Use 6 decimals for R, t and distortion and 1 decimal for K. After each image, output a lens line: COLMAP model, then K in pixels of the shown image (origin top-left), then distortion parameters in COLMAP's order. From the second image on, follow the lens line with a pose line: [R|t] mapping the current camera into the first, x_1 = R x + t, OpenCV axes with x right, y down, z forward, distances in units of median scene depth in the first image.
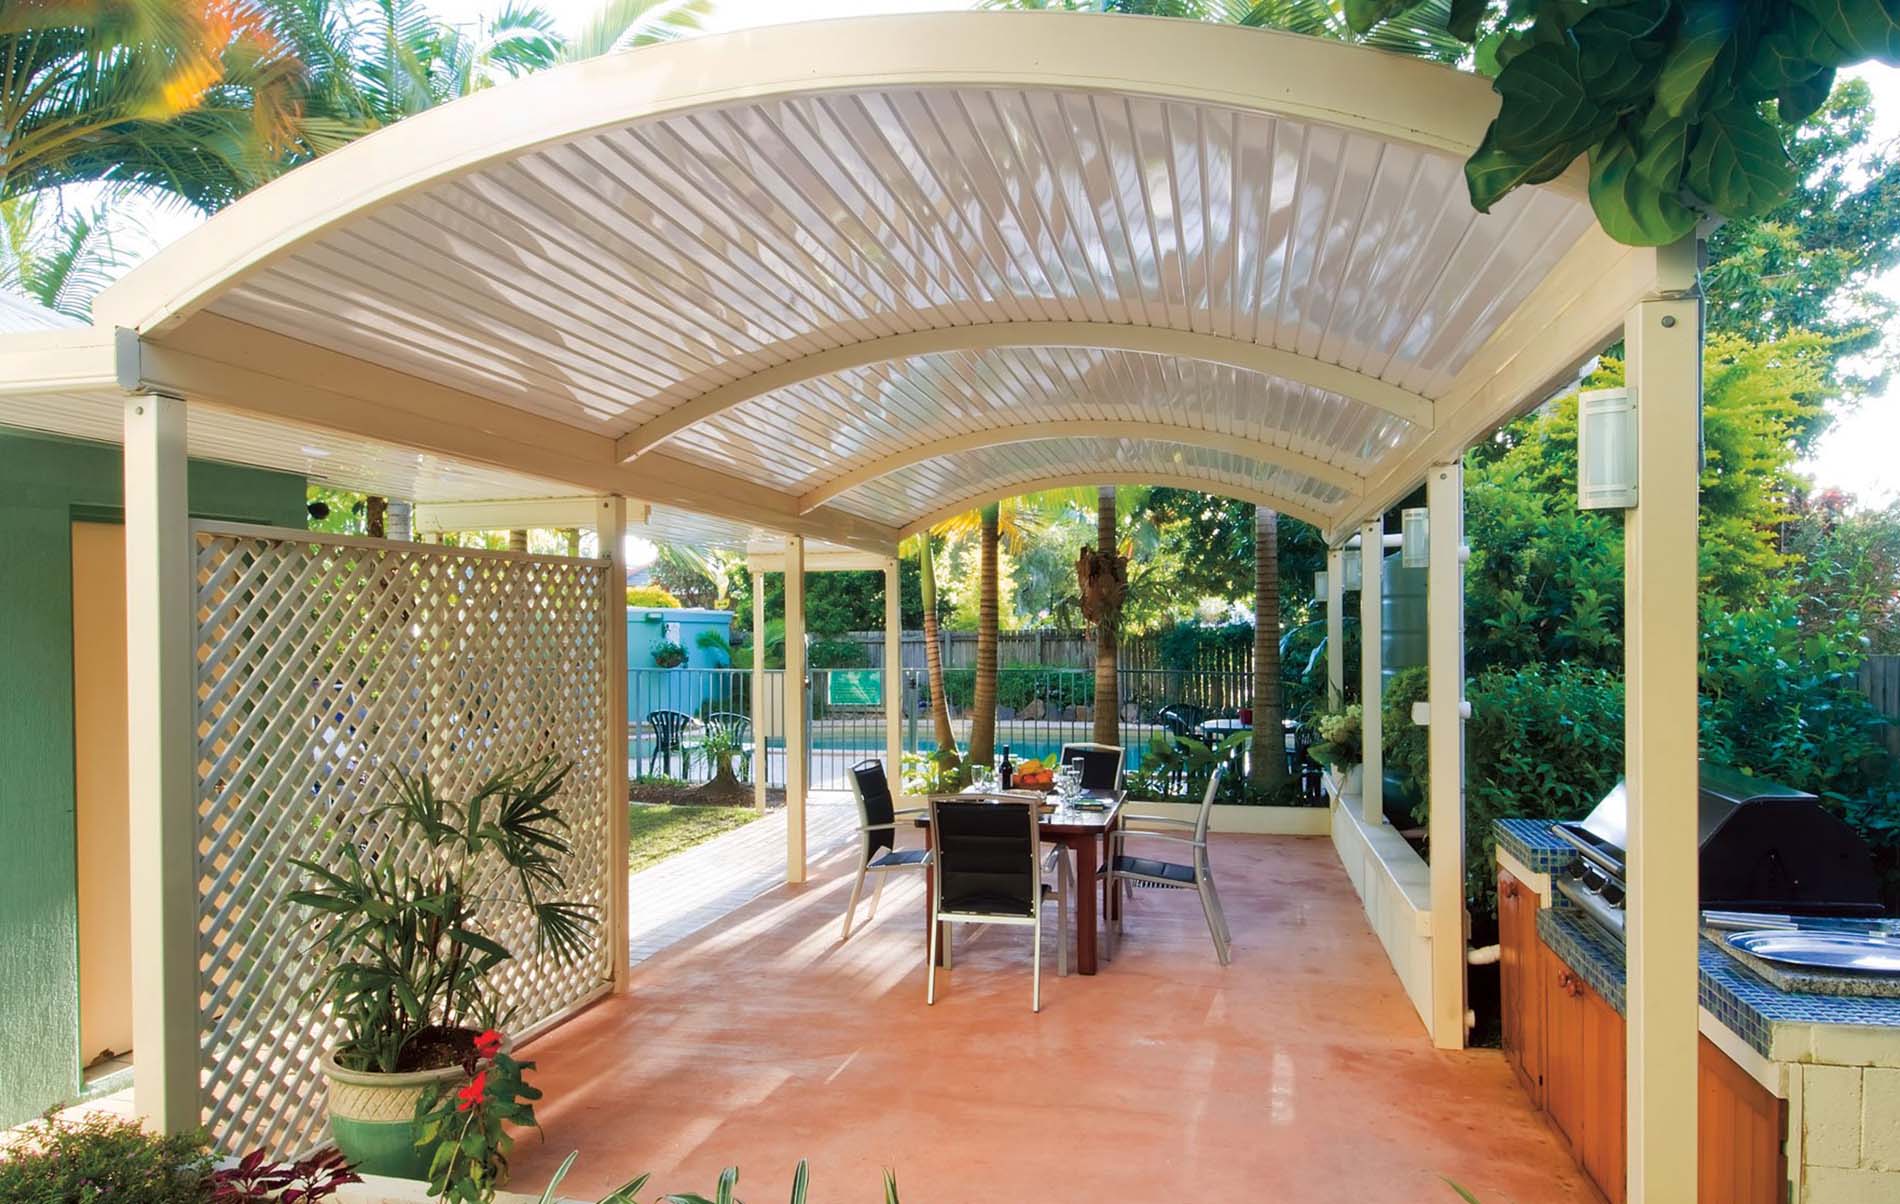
lens RADIAL K [[1078.0, 0, 954.4], [0, 1078.0, 627.0], [0, 0, 1]] dist [-0.003244, -0.000405]
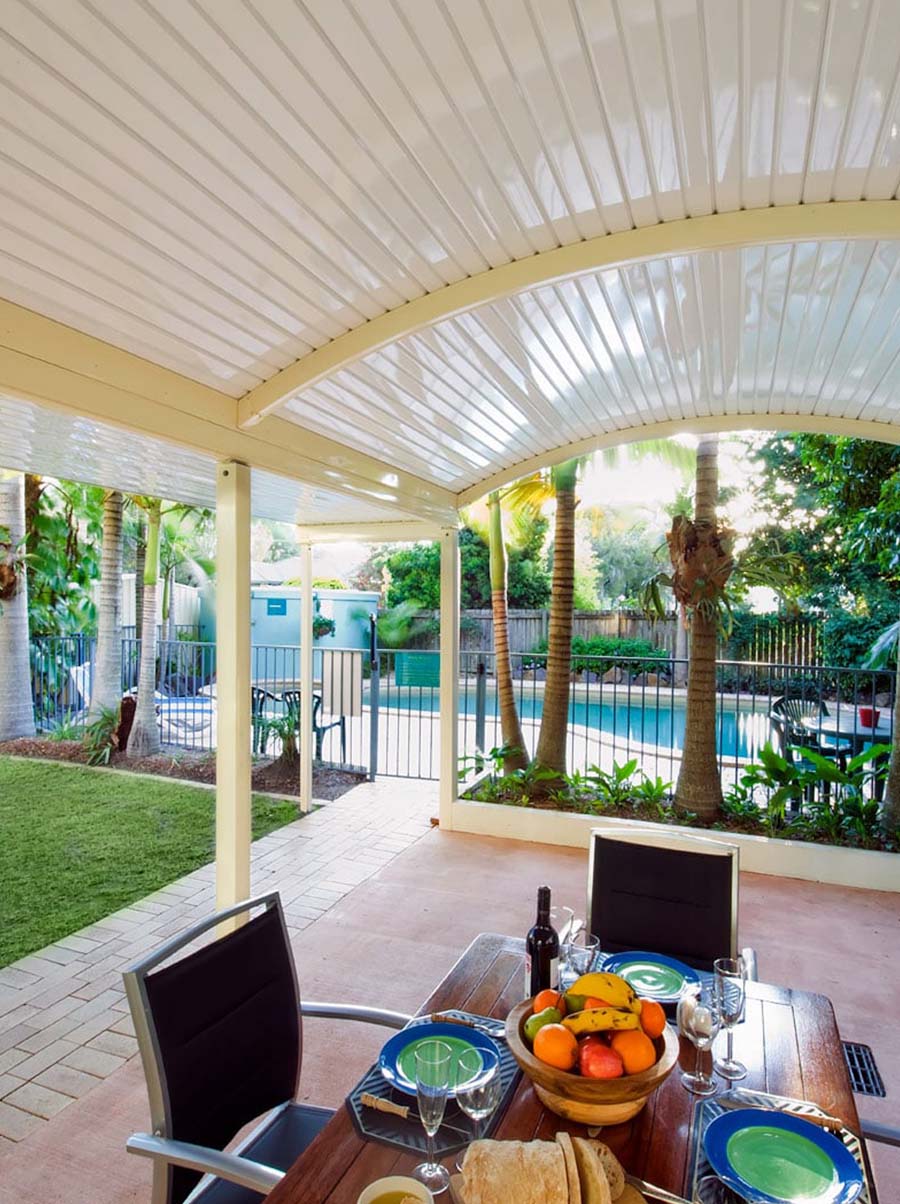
lens RADIAL K [[724.3, 0, 450.0], [0, 724.3, 602.0], [0, 0, 1]] dist [0.001361, 0.000130]
pose [[0.989048, 0.014424, -0.146888, 0.027397], [-0.015222, 0.999875, -0.004308, -0.001661], [0.146807, 0.006497, 0.989144, 0.401908]]
